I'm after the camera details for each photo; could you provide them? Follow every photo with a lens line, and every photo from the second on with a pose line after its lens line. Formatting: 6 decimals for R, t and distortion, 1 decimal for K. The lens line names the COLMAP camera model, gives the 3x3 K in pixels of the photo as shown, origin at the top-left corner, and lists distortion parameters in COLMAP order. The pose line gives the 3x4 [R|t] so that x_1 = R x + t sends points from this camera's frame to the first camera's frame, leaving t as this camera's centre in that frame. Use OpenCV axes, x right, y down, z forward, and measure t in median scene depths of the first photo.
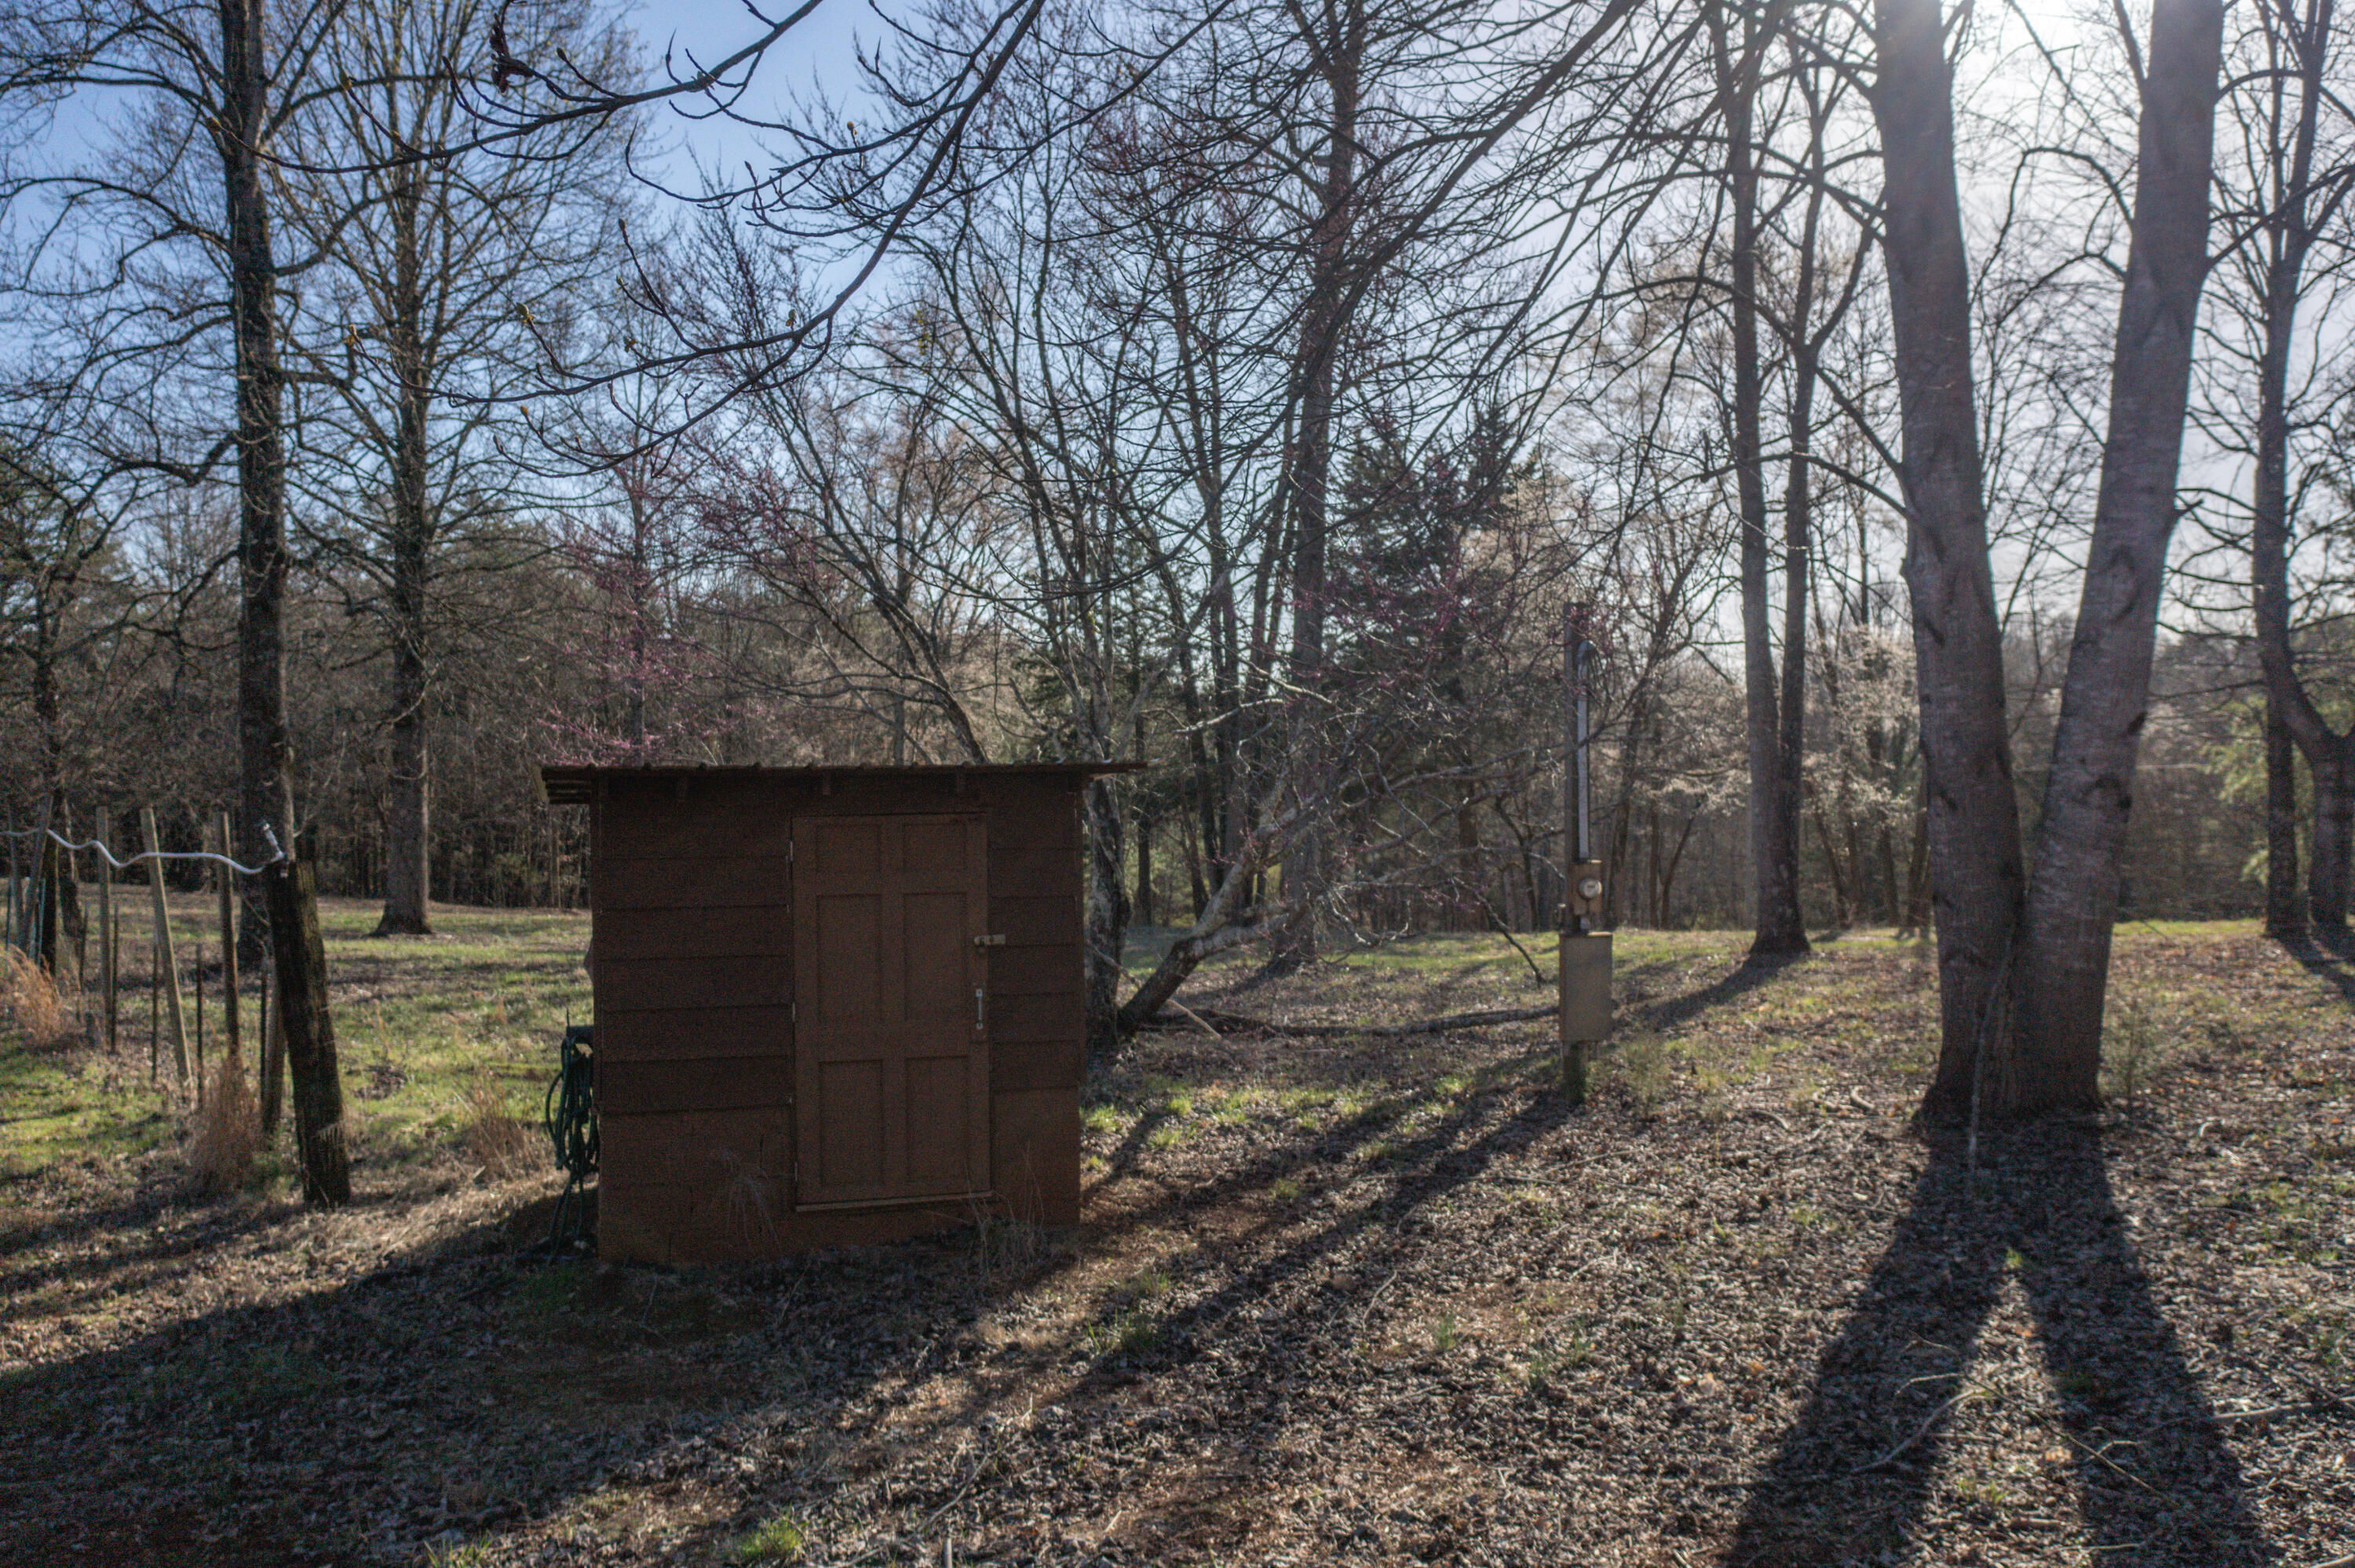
lens RADIAL K [[1871.1, 0, 1176.9], [0, 1871.1, 770.5], [0, 0, 1]] dist [-0.027382, 0.010562]
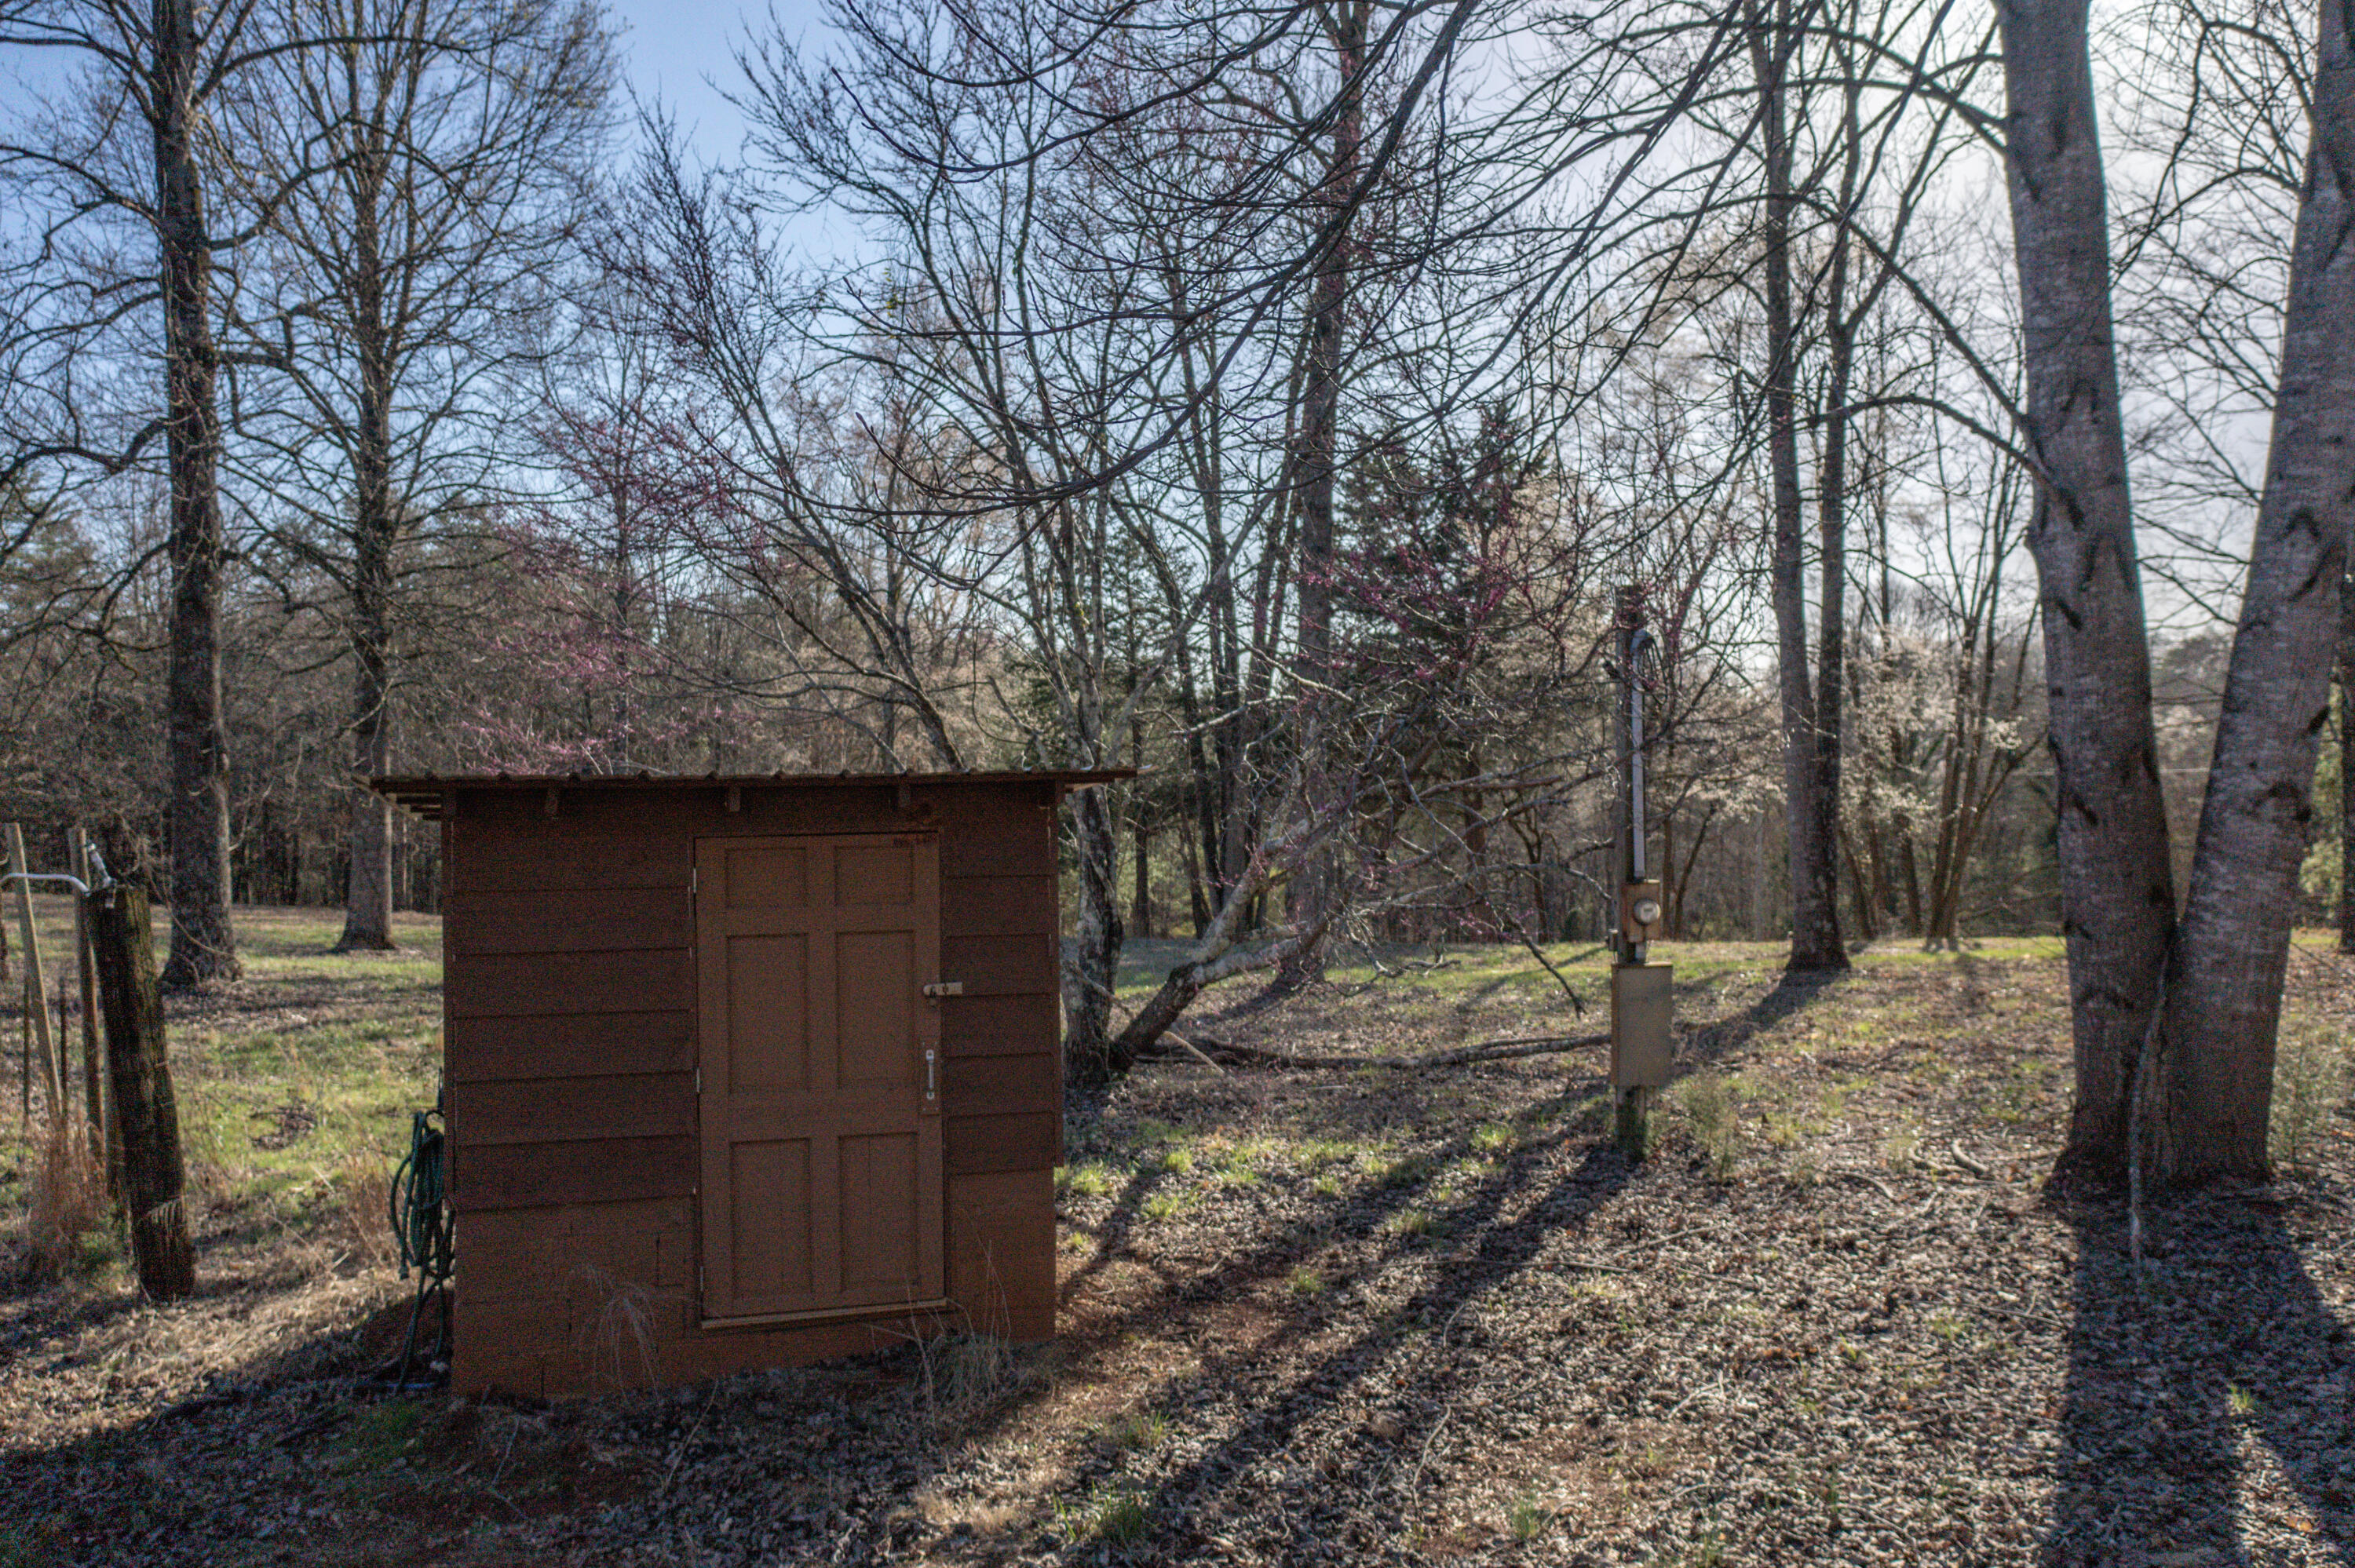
lens RADIAL K [[1871.1, 0, 1176.9], [0, 1871.1, 770.5], [0, 0, 1]] dist [-0.027382, 0.010562]
pose [[0.999998, -0.001987, 0.000743, 0.000545], [0.001990, 0.999994, -0.002991, -0.000934], [-0.000737, 0.002992, 0.999995, 0.126428]]
